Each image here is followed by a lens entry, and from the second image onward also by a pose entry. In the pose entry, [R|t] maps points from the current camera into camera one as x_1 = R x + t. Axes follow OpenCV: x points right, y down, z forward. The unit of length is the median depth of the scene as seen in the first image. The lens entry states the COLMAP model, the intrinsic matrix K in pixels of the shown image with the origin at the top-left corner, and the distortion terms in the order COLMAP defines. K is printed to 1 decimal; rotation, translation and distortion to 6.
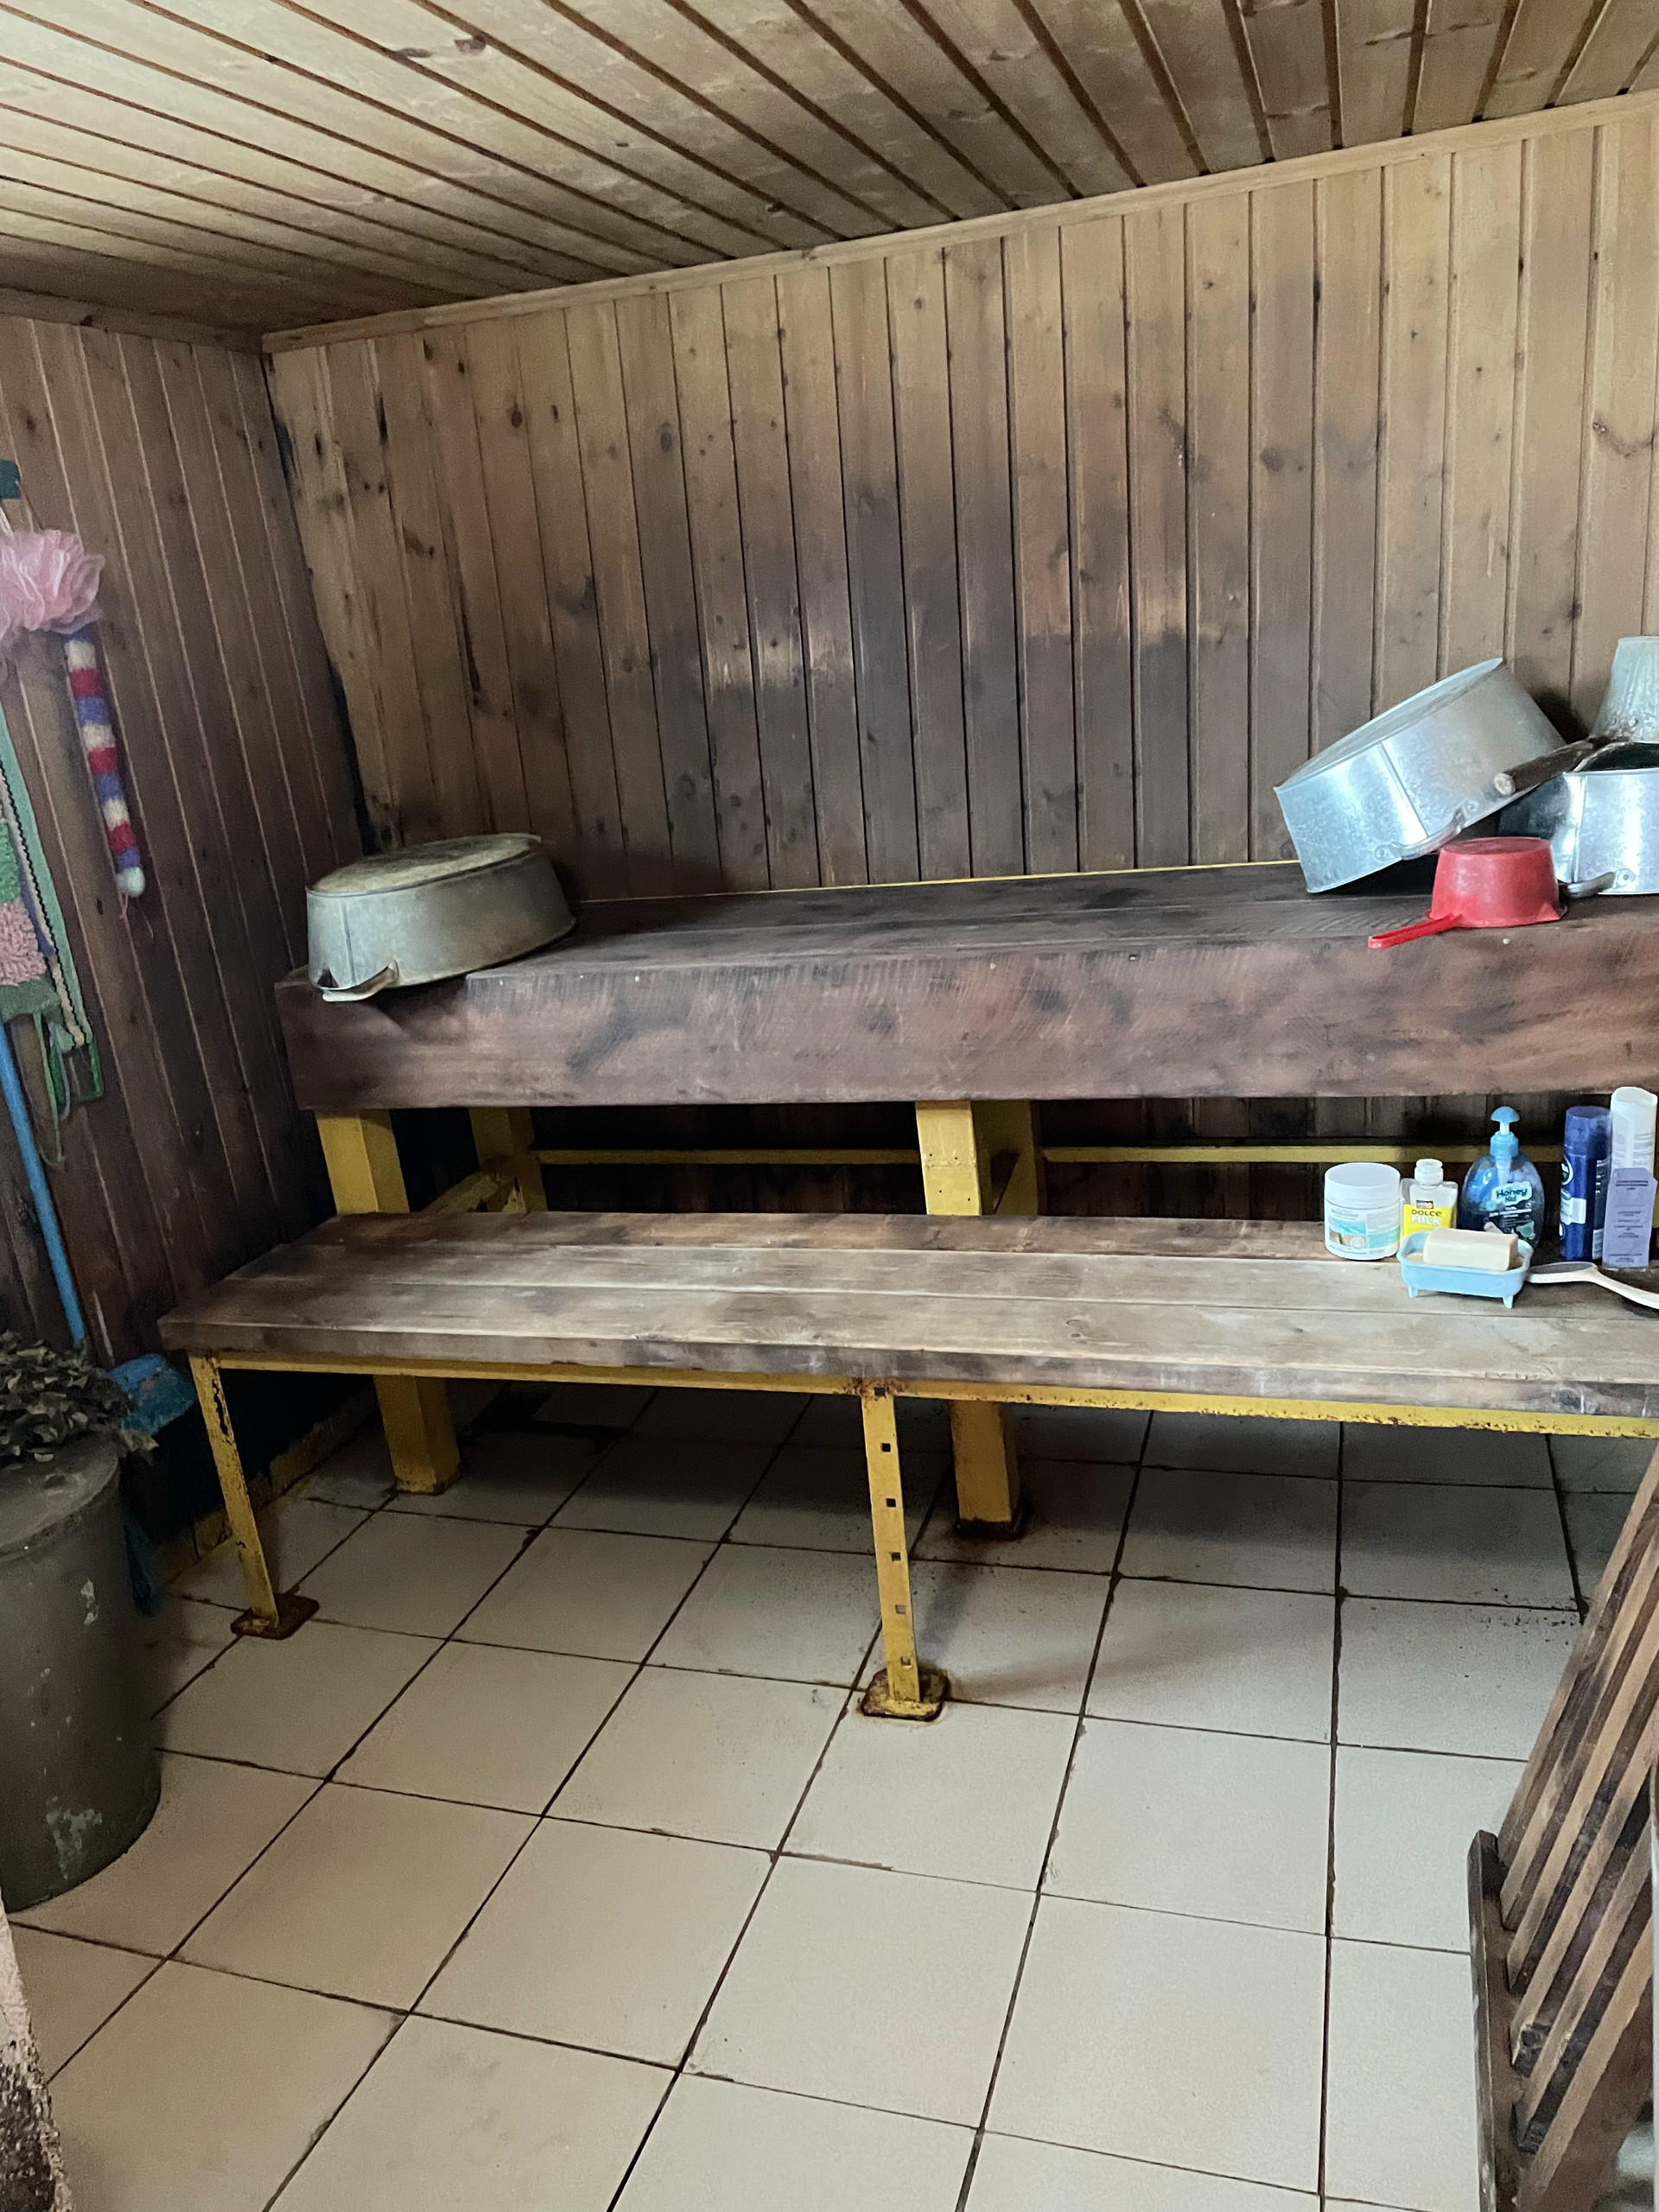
lens RADIAL K [[1679.5, 0, 845.4], [0, 1679.5, 1106.4], [0, 0, 1]] dist [0.106681, -0.133932]
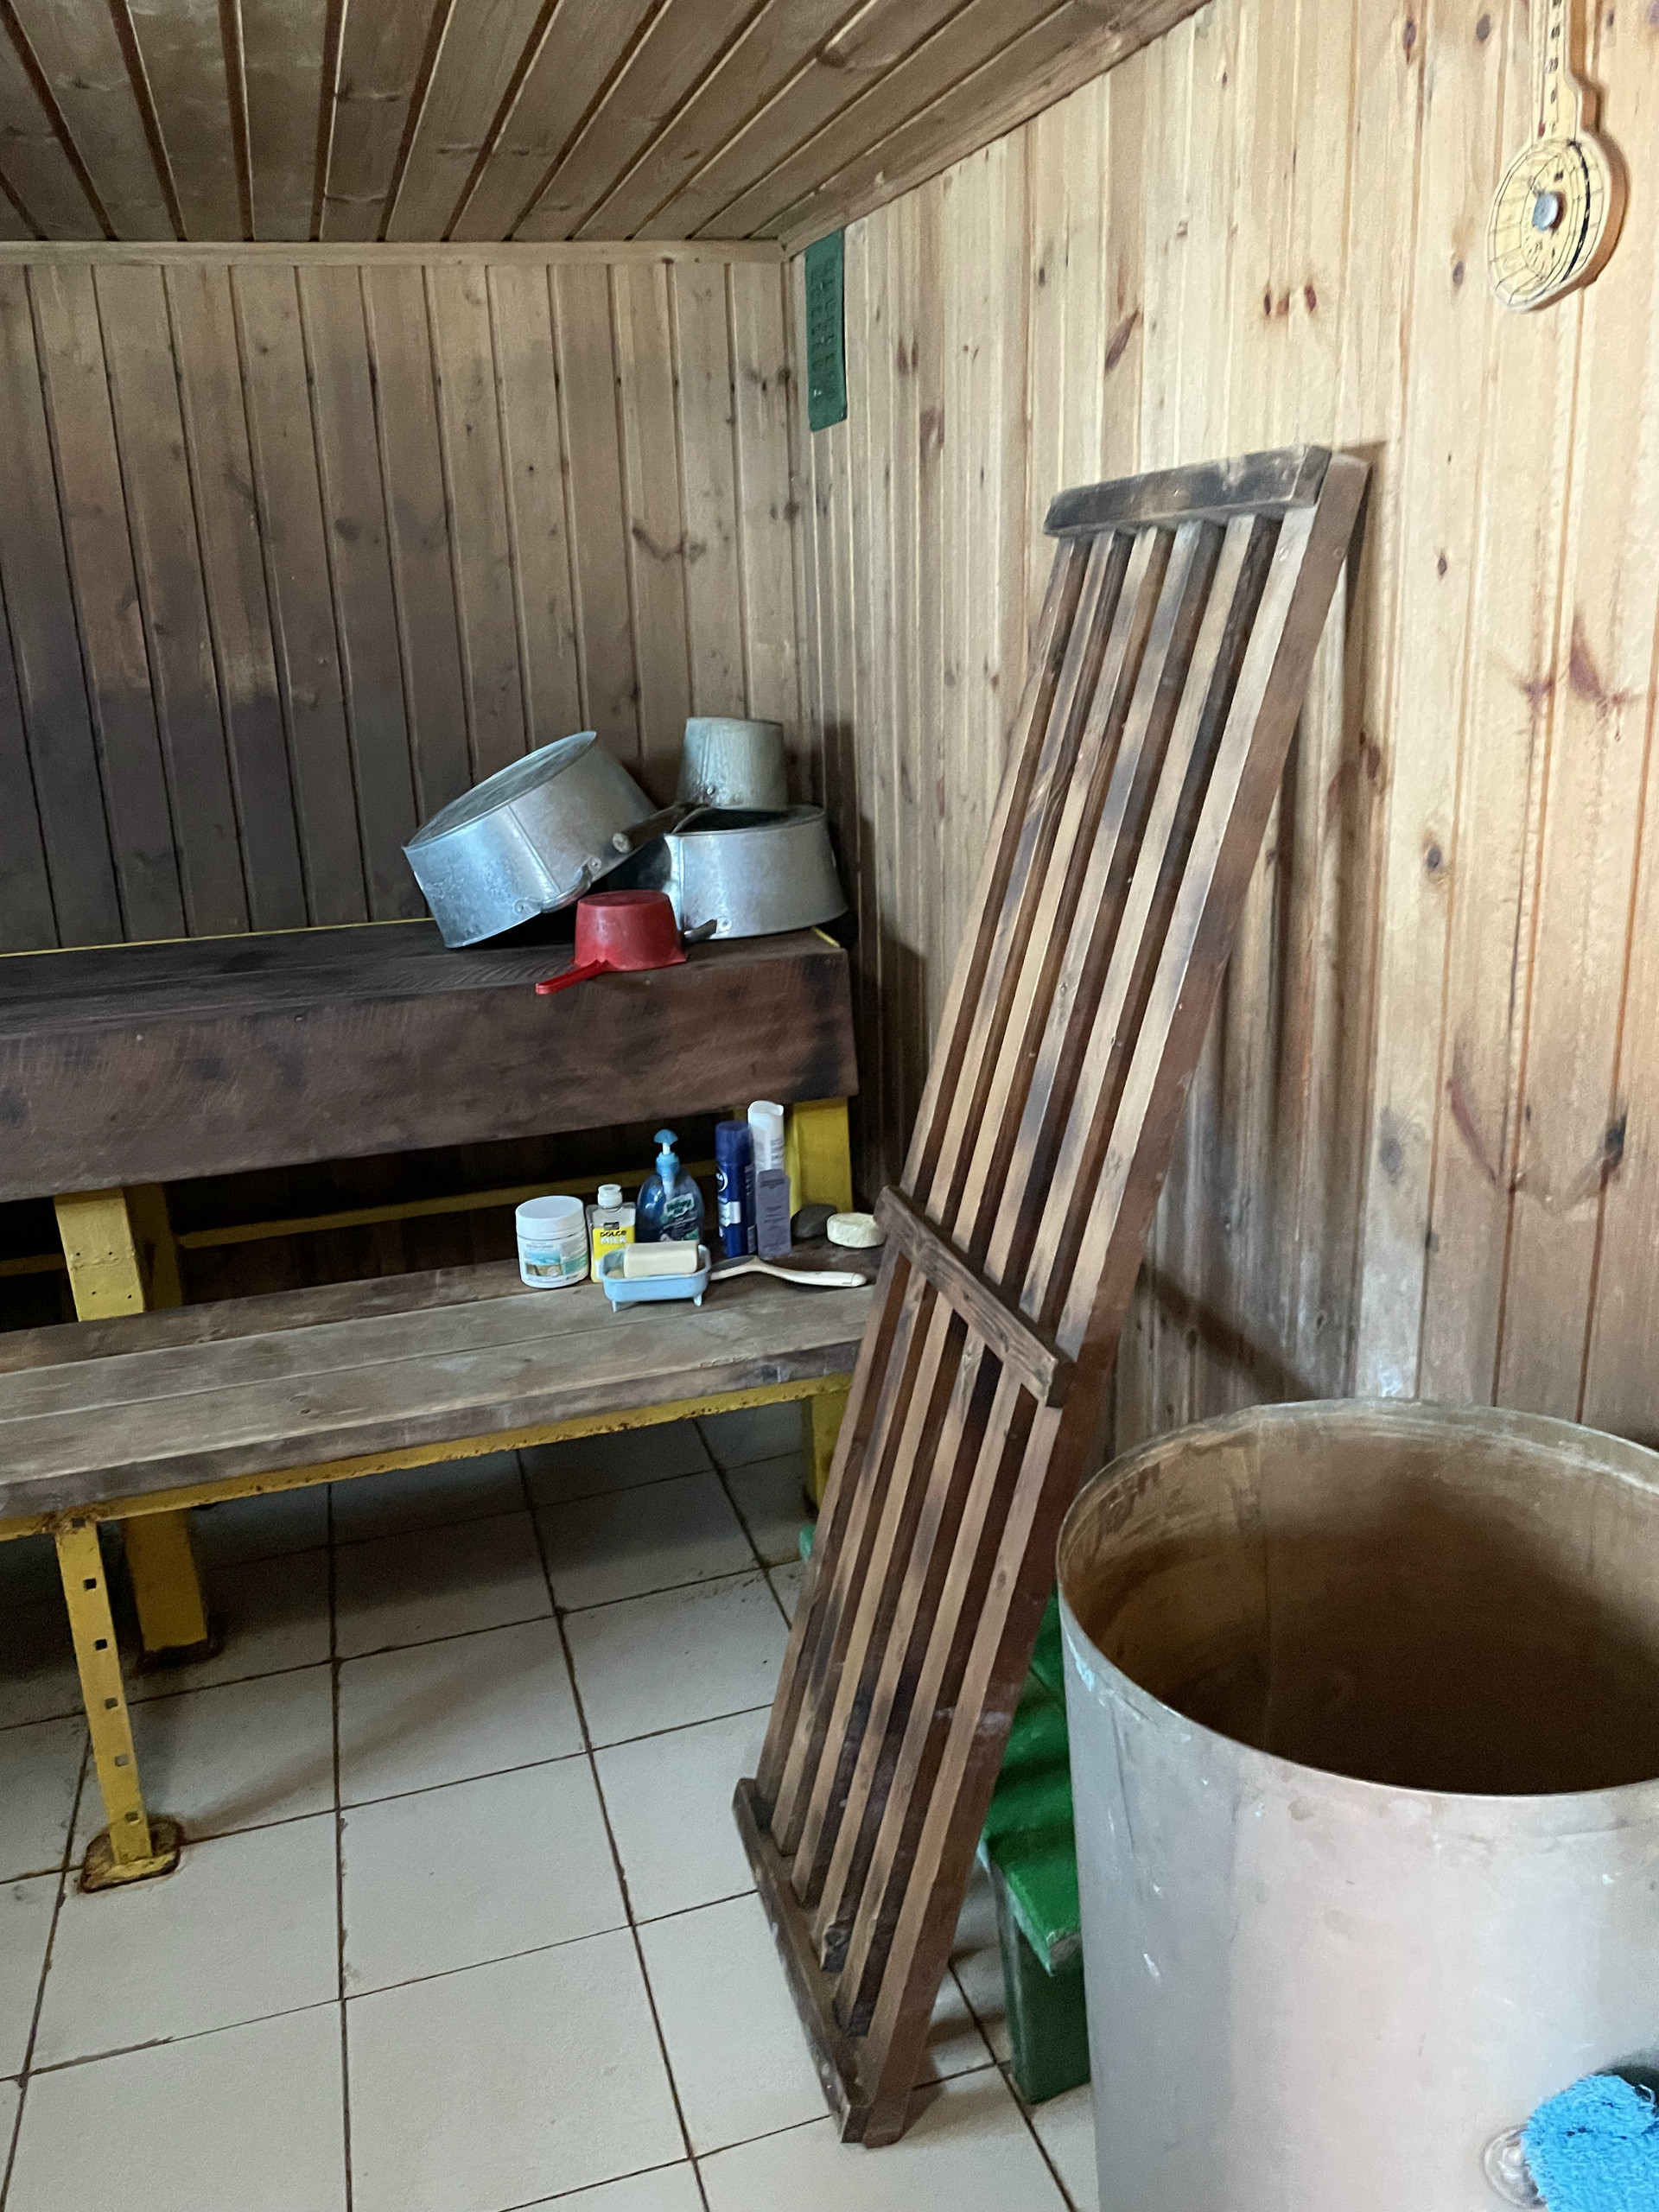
lens RADIAL K [[1679.5, 0, 845.4], [0, 1679.5, 1106.4], [0, 0, 1]] dist [0.106681, -0.133932]
pose [[0.826632, -0.095391, 0.554599, -0.117892], [0.120035, 0.992736, -0.008162, 0.008046], [-0.549792, 0.073318, 0.832078, 0.015537]]
